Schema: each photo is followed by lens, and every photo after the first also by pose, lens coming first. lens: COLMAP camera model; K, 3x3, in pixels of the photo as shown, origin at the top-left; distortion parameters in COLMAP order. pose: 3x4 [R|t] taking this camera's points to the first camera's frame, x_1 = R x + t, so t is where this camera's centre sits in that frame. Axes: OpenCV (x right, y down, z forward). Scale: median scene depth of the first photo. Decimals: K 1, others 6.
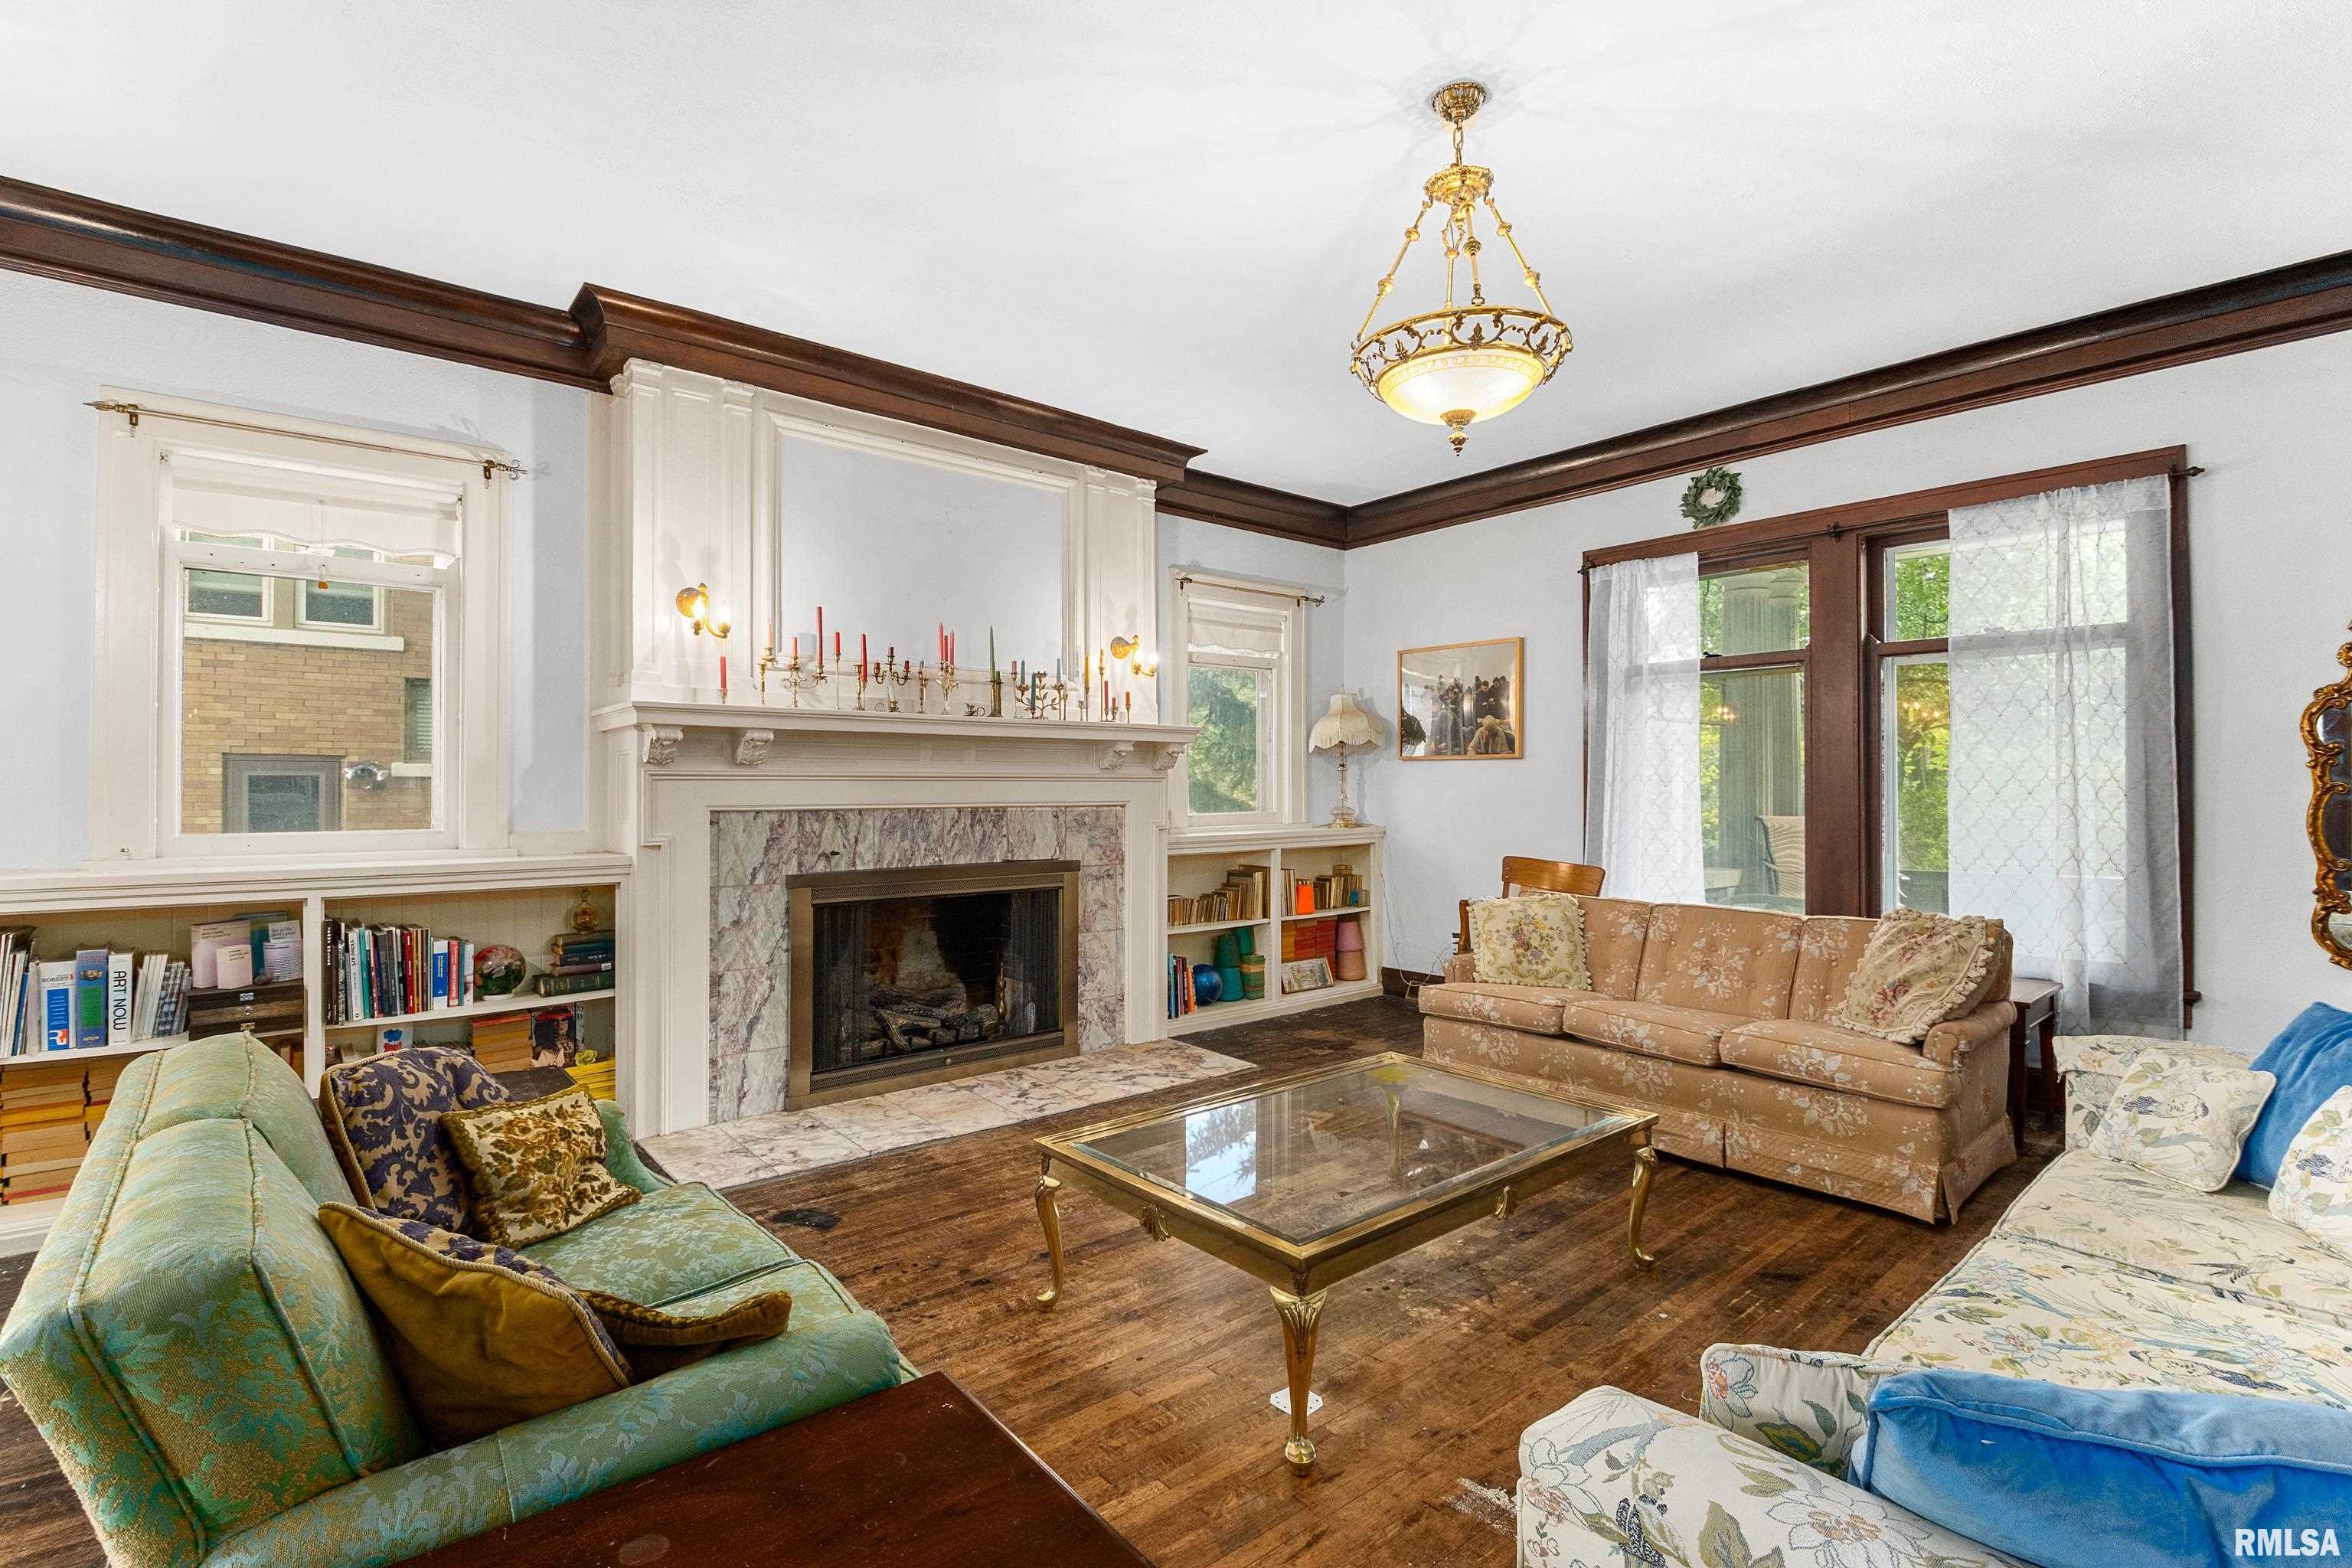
lens RADIAL K [[1084.6, 0, 1162.7], [0, 1084.6, 781.5], [0, 0, 1]] dist [0.033279, -0.040059]
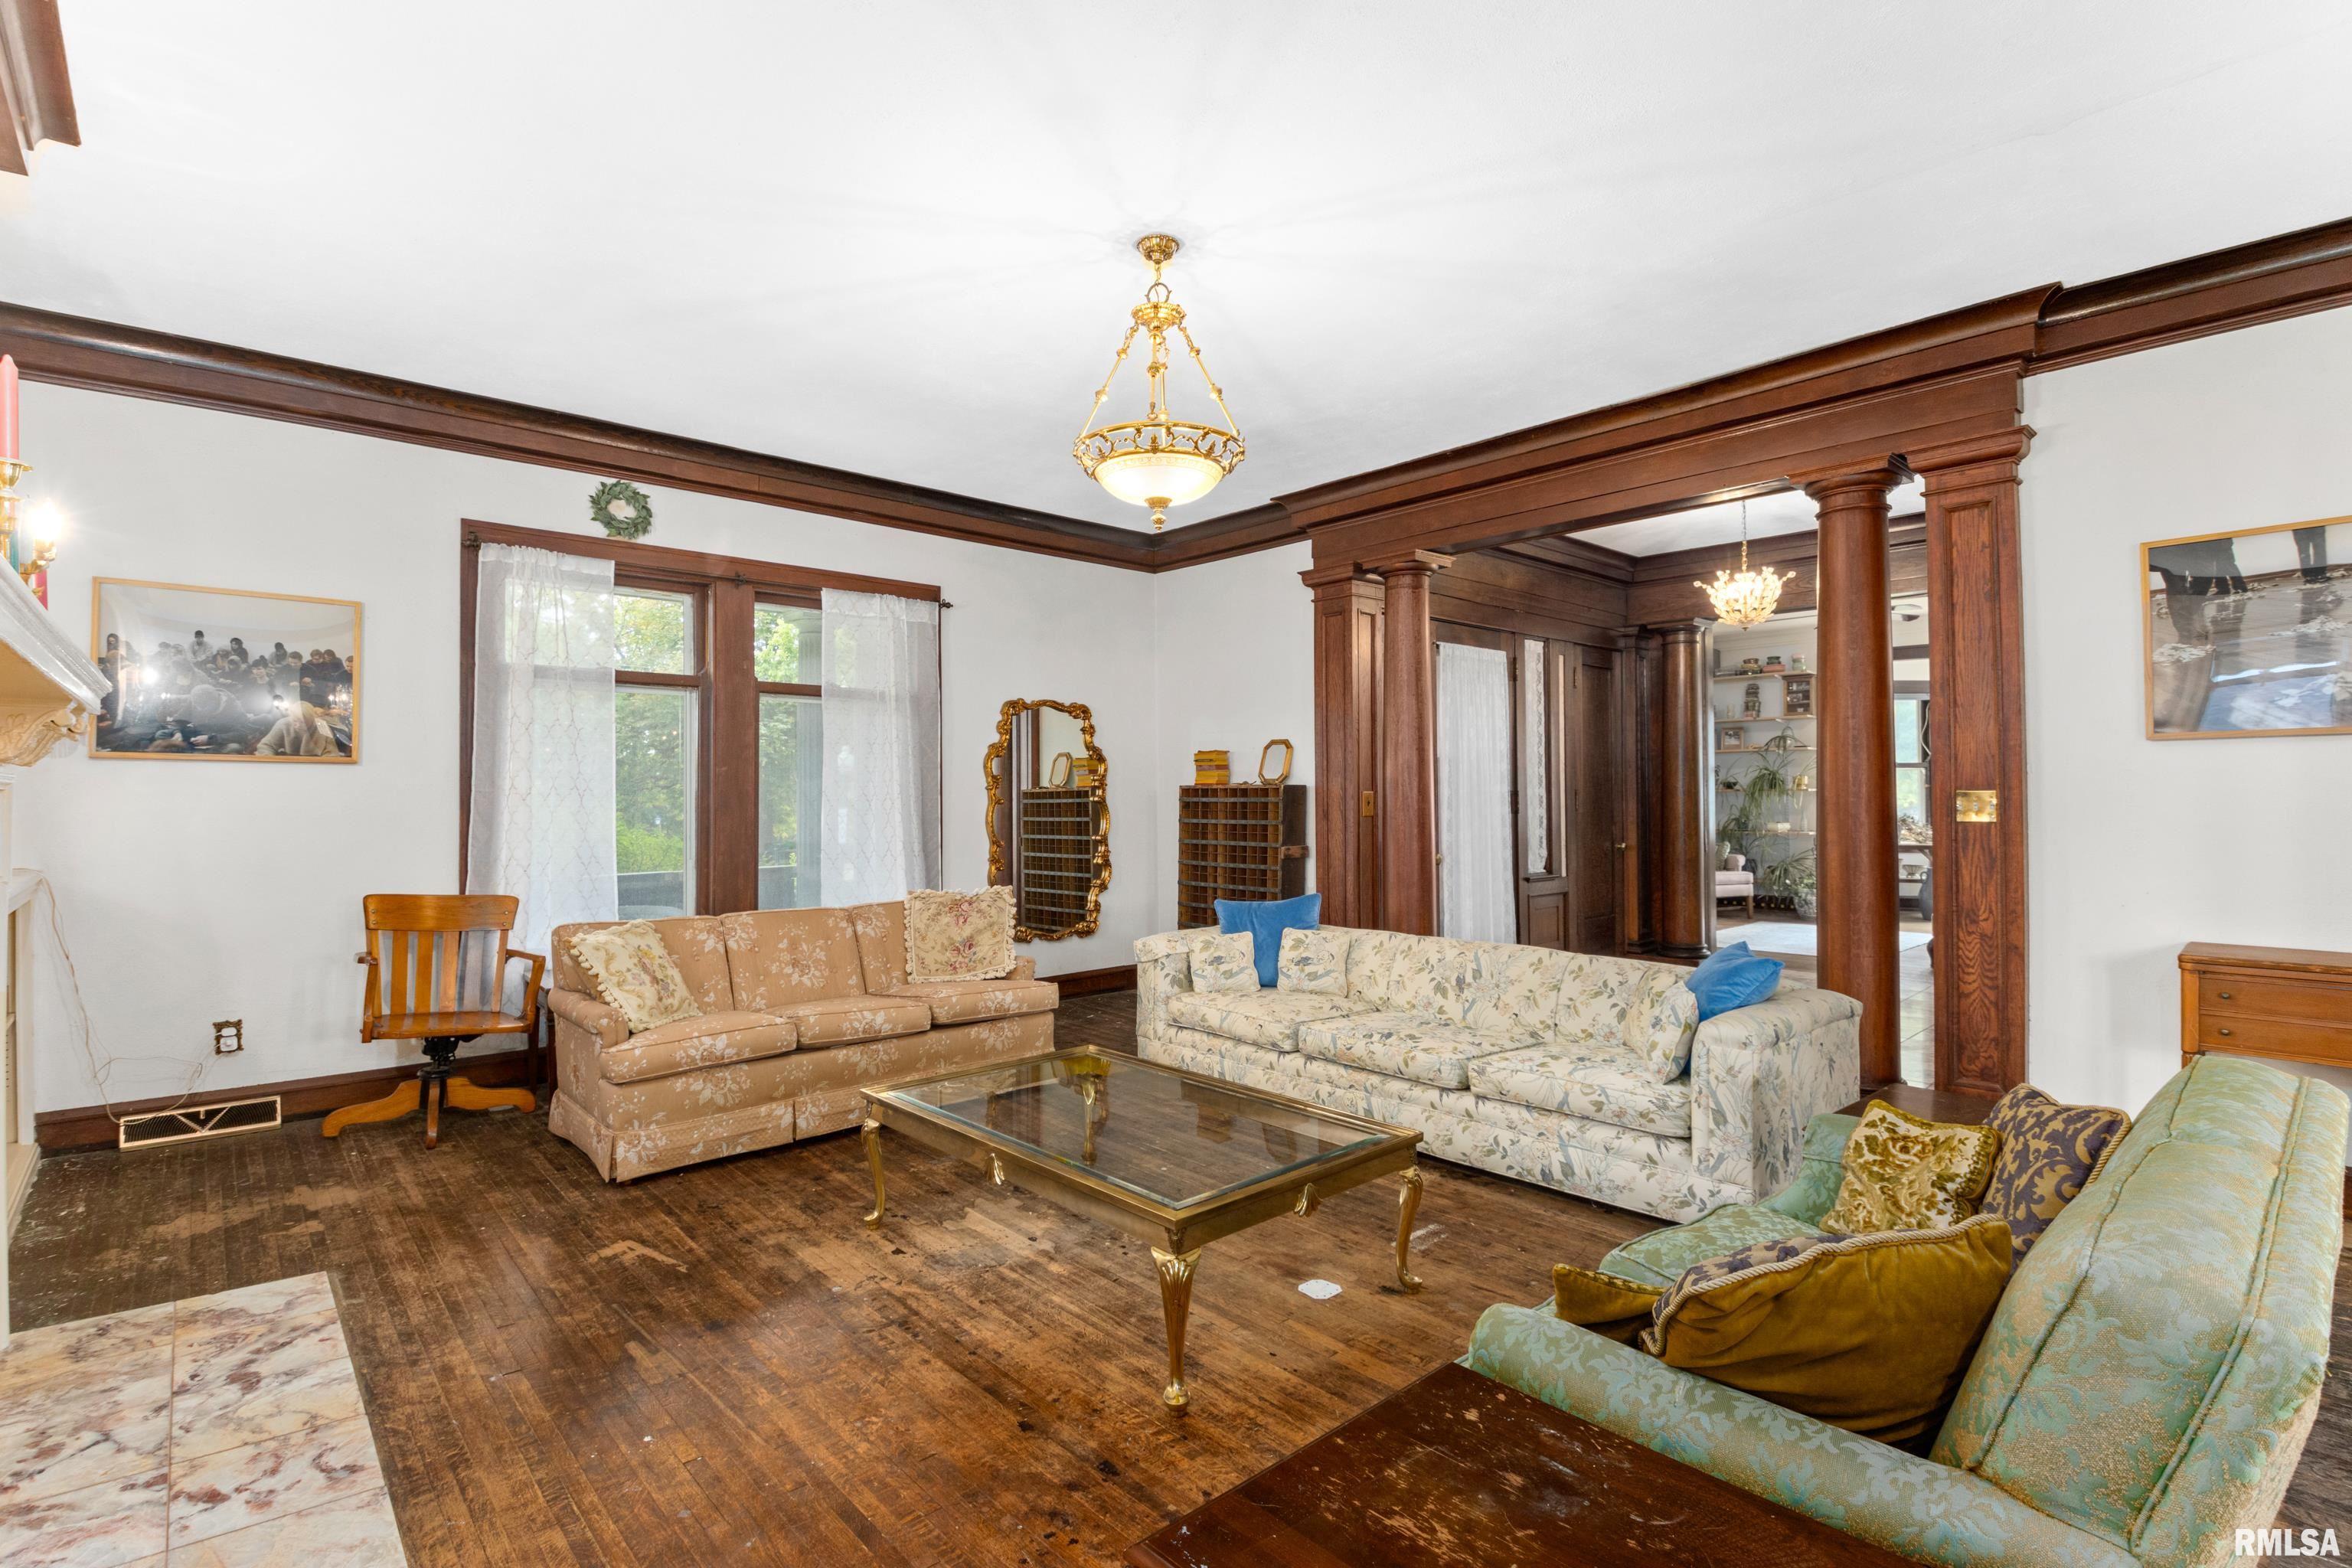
lens RADIAL K [[1084.6, 0, 1162.7], [0, 1084.6, 781.5], [0, 0, 1]] dist [0.033279, -0.040059]
pose [[-0.029138, 0.015788, 0.999451, -0.605214], [-0.002344, 0.999871, -0.015863, 0.002168], [-0.999573, -0.002805, -0.029097, 0.649567]]
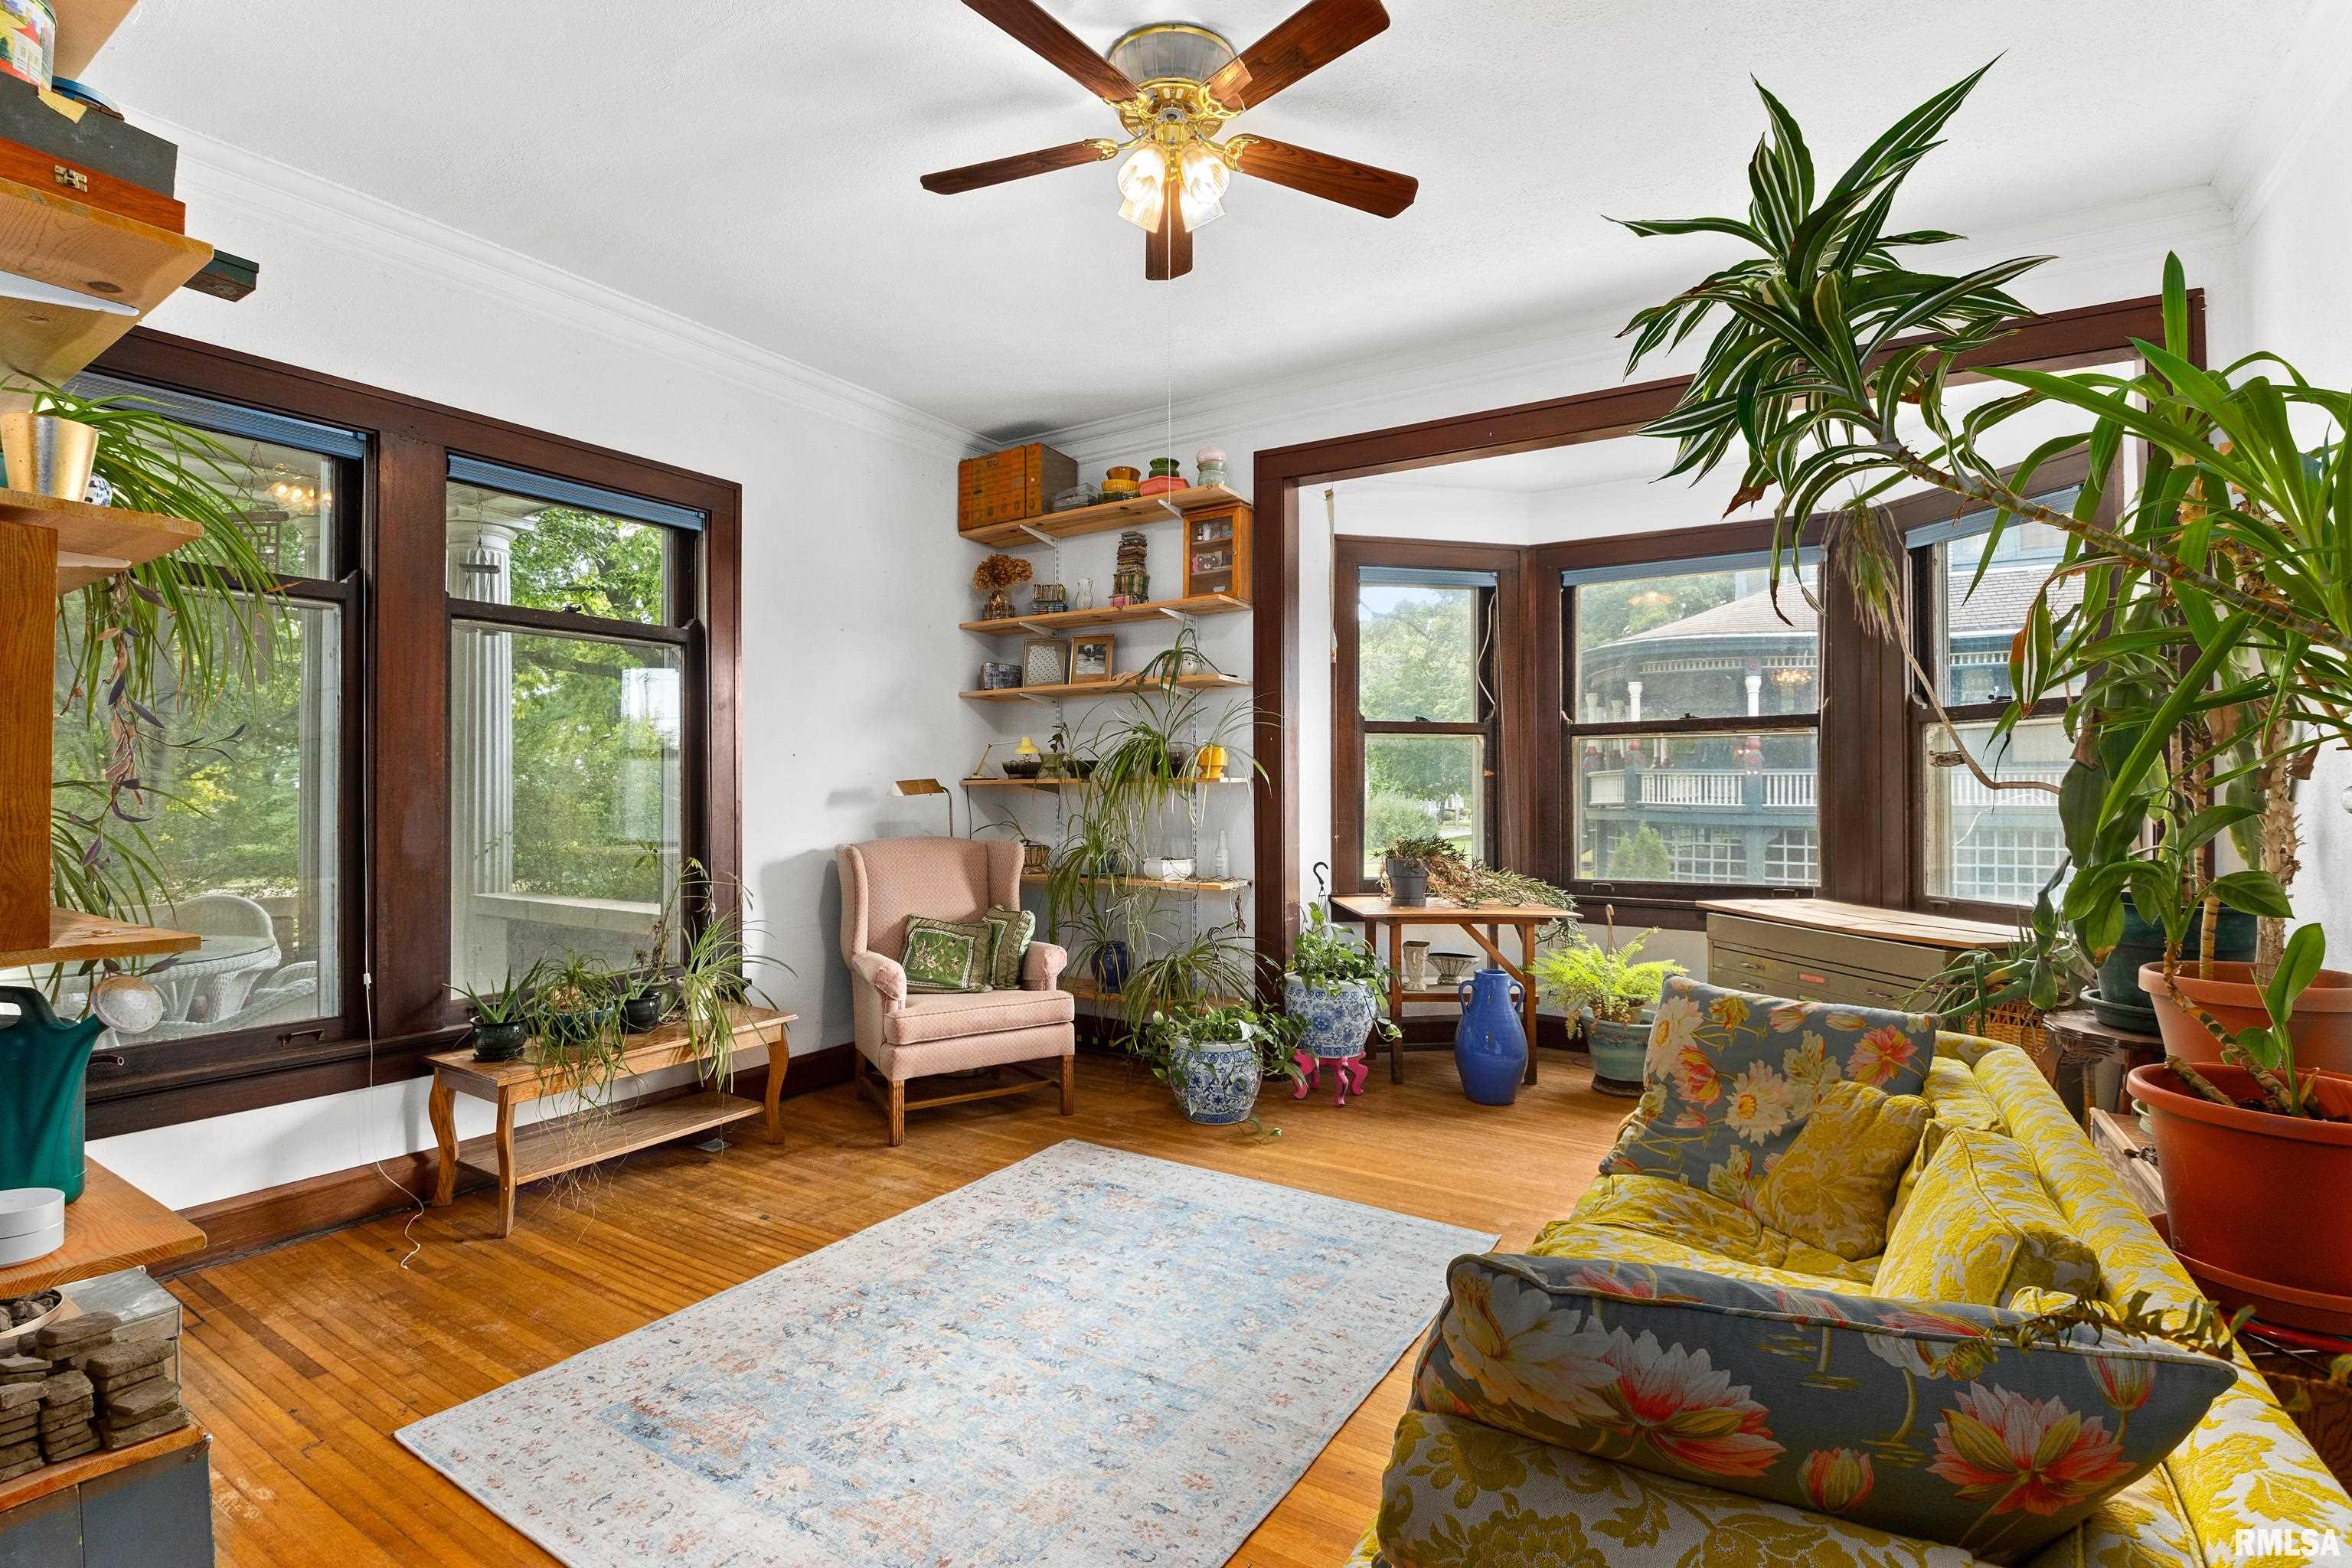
lens RADIAL K [[1086.1, 0, 1165.2], [0, 1086.1, 783.7], [0, 0, 1]] dist [-0.002846, -0.009001]
pose [[-0.292233, 0.008860, 0.956306, 0.988910], [-0.006129, 0.999919, -0.011137, -0.007795], [-0.956327, -0.009116, -0.292156, -0.626194]]
